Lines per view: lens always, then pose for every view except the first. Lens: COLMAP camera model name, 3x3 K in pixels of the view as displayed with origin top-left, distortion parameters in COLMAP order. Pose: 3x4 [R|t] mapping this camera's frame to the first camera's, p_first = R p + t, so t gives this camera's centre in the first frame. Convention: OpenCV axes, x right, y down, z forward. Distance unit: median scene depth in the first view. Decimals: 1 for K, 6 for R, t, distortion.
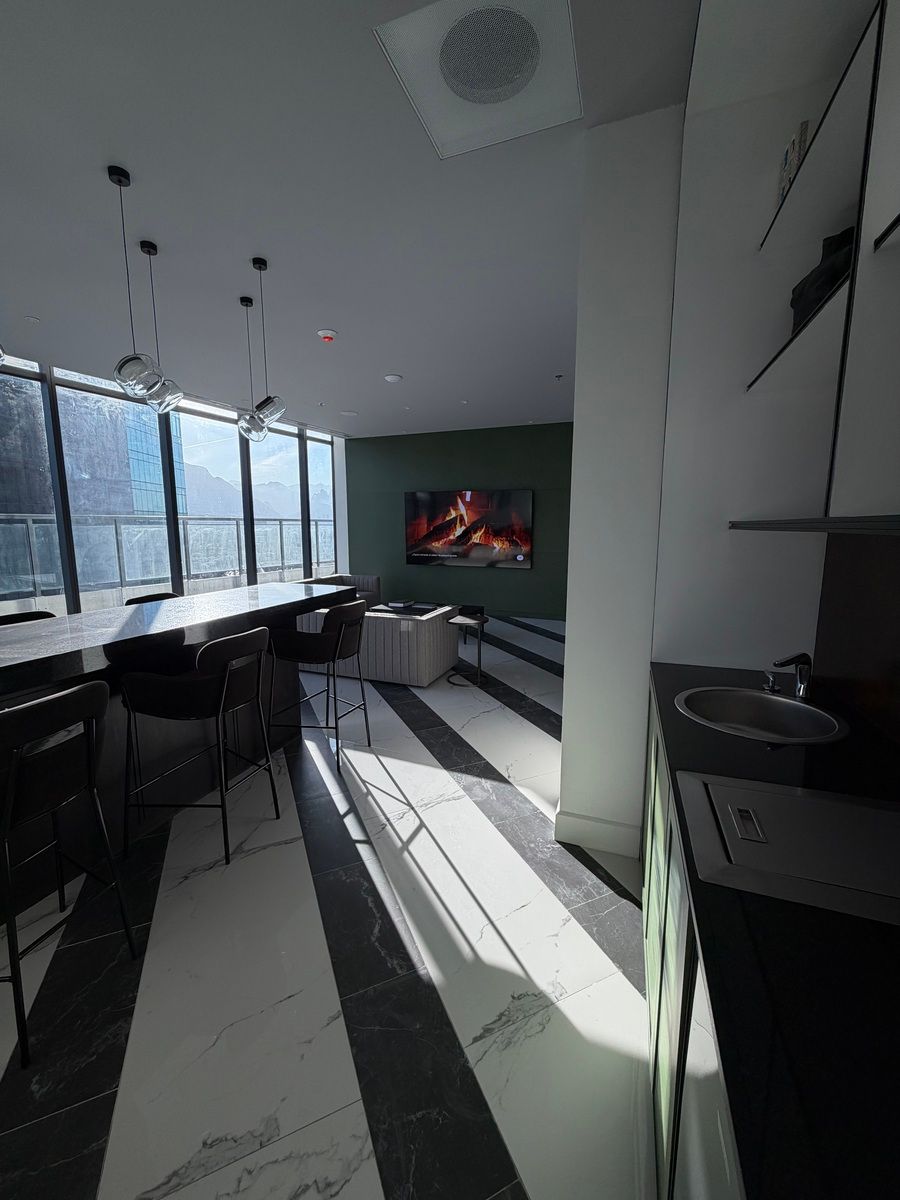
lens RADIAL K [[484.8, 0, 448.8], [0, 484.8, 597.3], [0, 0, 1]] dist [0.004314, 0.000341]
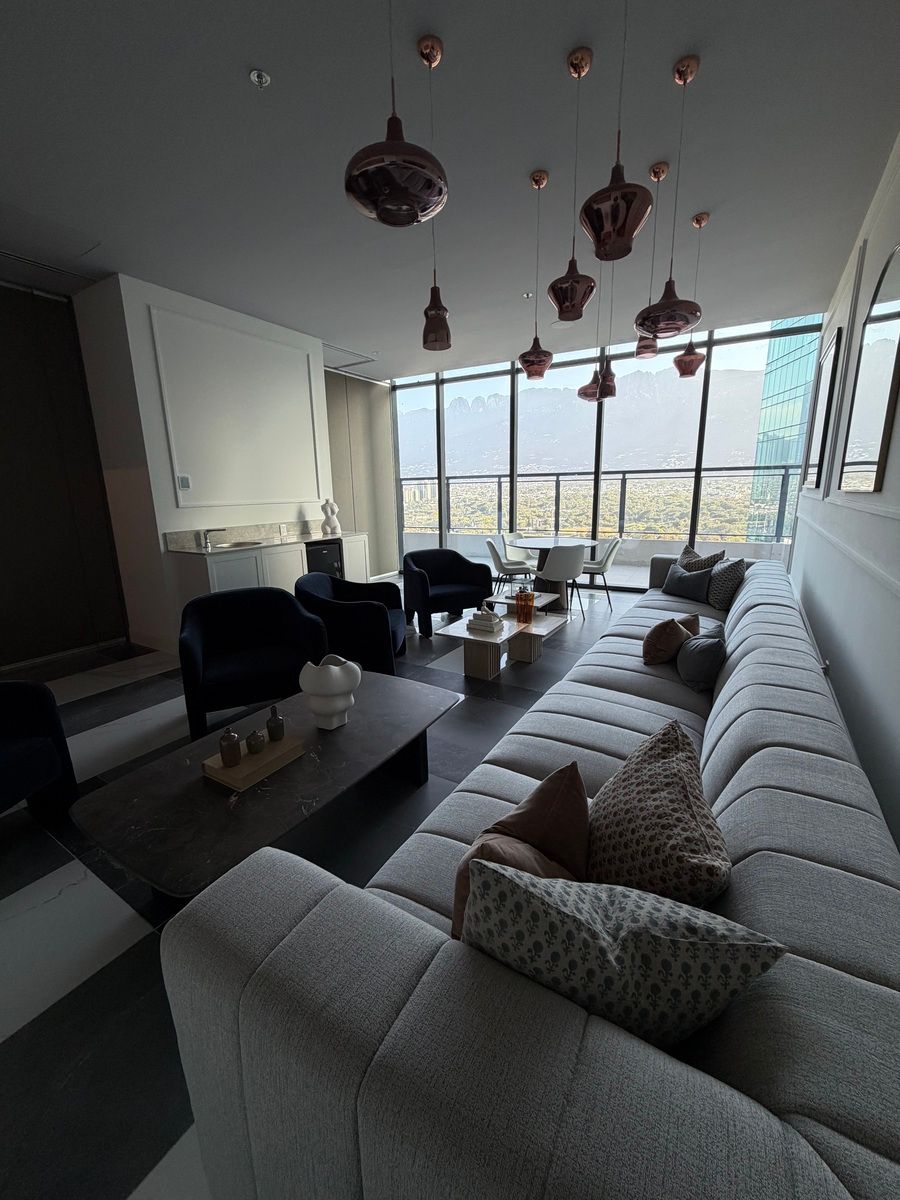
lens RADIAL K [[484.8, 0, 448.1], [0, 484.8, 600.3], [0, 0, 1]] dist [0.004314, 0.000341]
pose [[-0.196068, 0.230902, -0.953017, 0.564576], [-0.121090, 0.958741, 0.257201, -0.160716], [0.973085, 0.165830, -0.160018, 1.100485]]
